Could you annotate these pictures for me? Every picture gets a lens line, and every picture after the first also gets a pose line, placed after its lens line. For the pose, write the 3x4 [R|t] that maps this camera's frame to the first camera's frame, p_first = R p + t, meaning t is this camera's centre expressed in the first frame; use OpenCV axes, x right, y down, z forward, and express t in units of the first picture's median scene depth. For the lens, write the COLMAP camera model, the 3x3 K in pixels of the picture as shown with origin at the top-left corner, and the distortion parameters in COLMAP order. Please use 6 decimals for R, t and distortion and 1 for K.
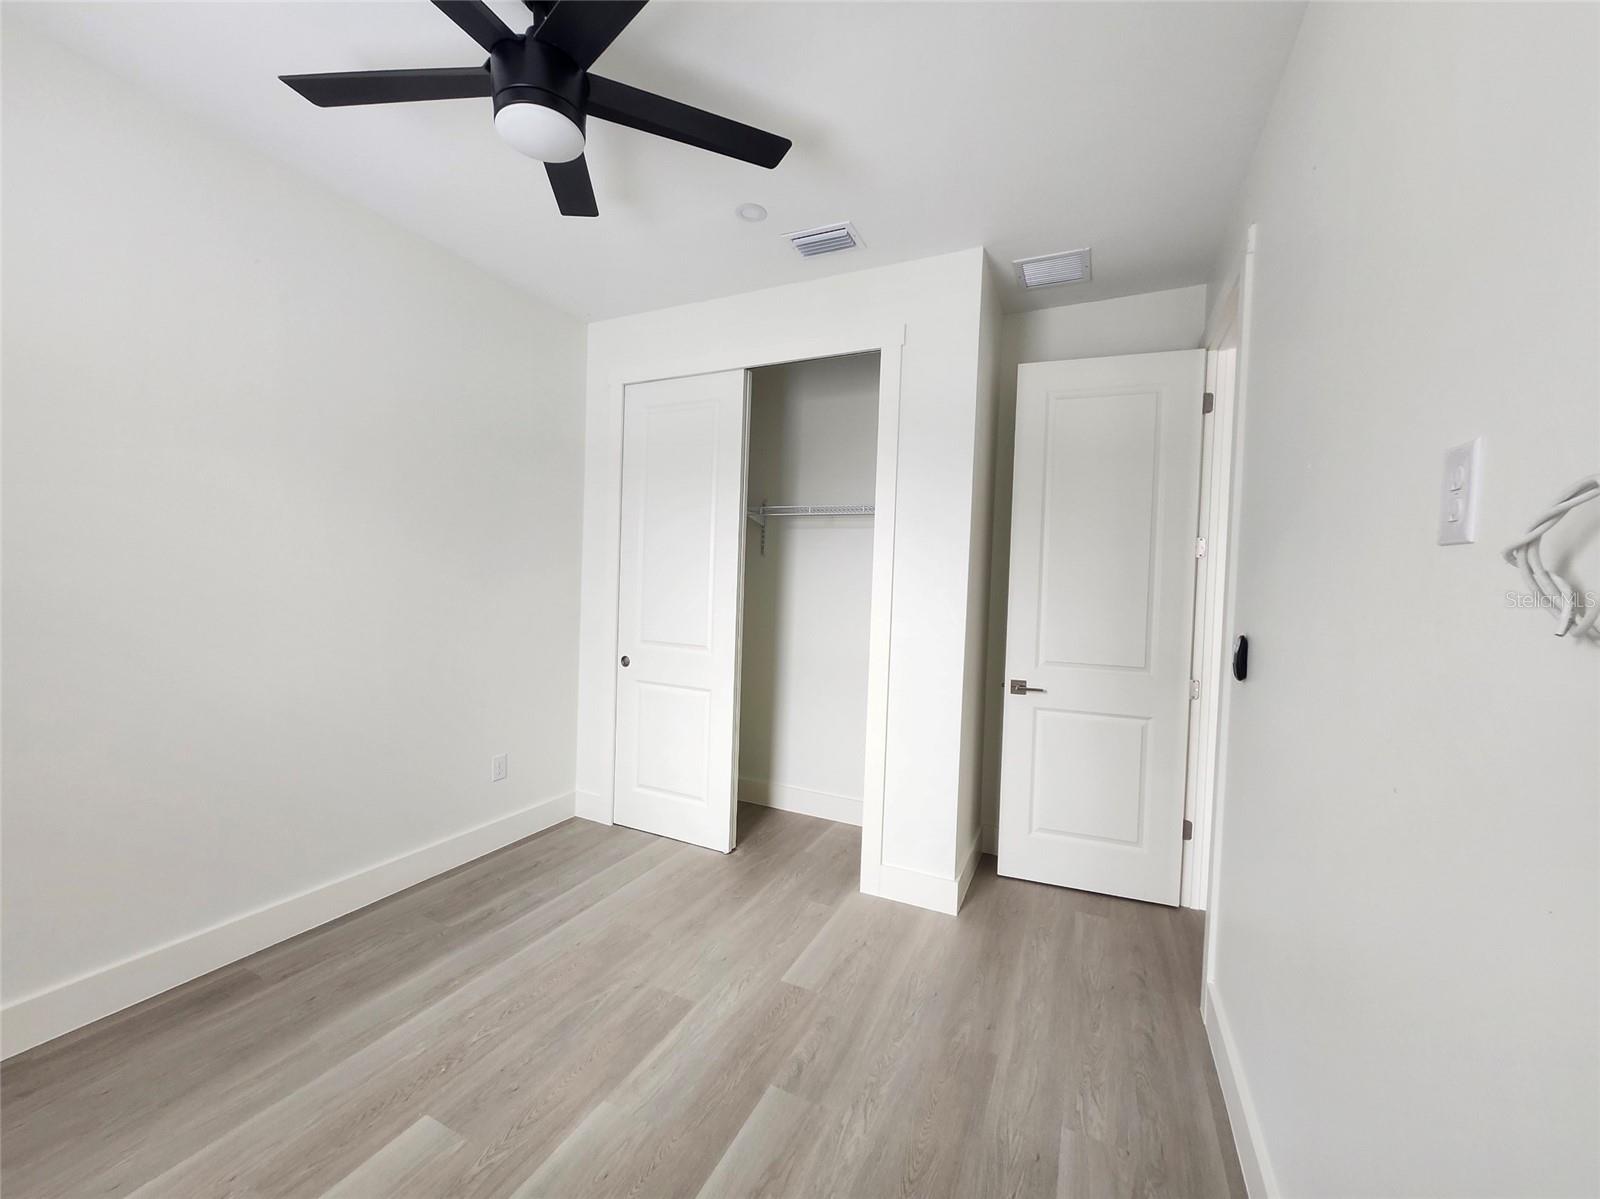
lens RADIAL K [[633.2, 0, 796.5], [0, 633.2, 599.0], [0, 0, 1]] dist [-0.003425, -0.001288]
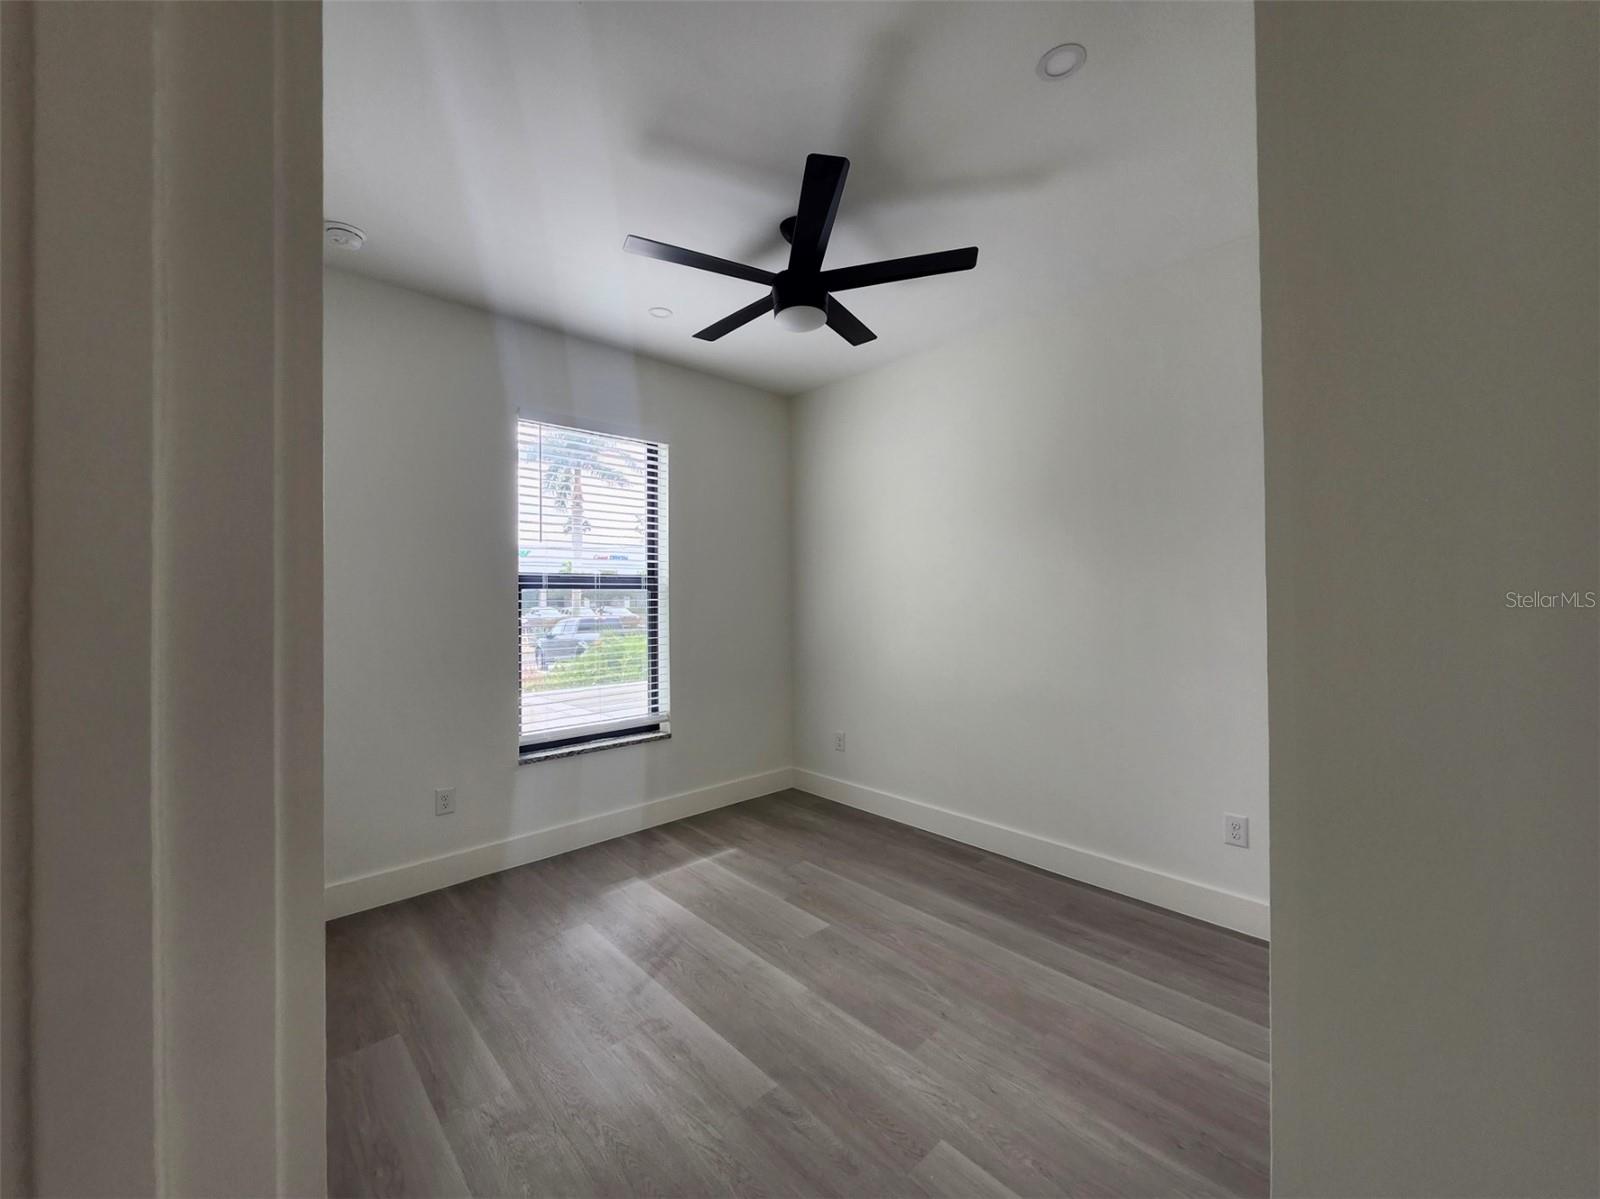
lens RADIAL K [[633.2, 0, 795.3], [0, 633.2, 598.2], [0, 0, 1]] dist [-0.003425, -0.001288]
pose [[-0.371785, -0.028590, -0.927878, 0.762592], [-0.037199, 0.999182, -0.015882, -0.000523], [0.927573, 0.028611, -0.372545, 1.148945]]
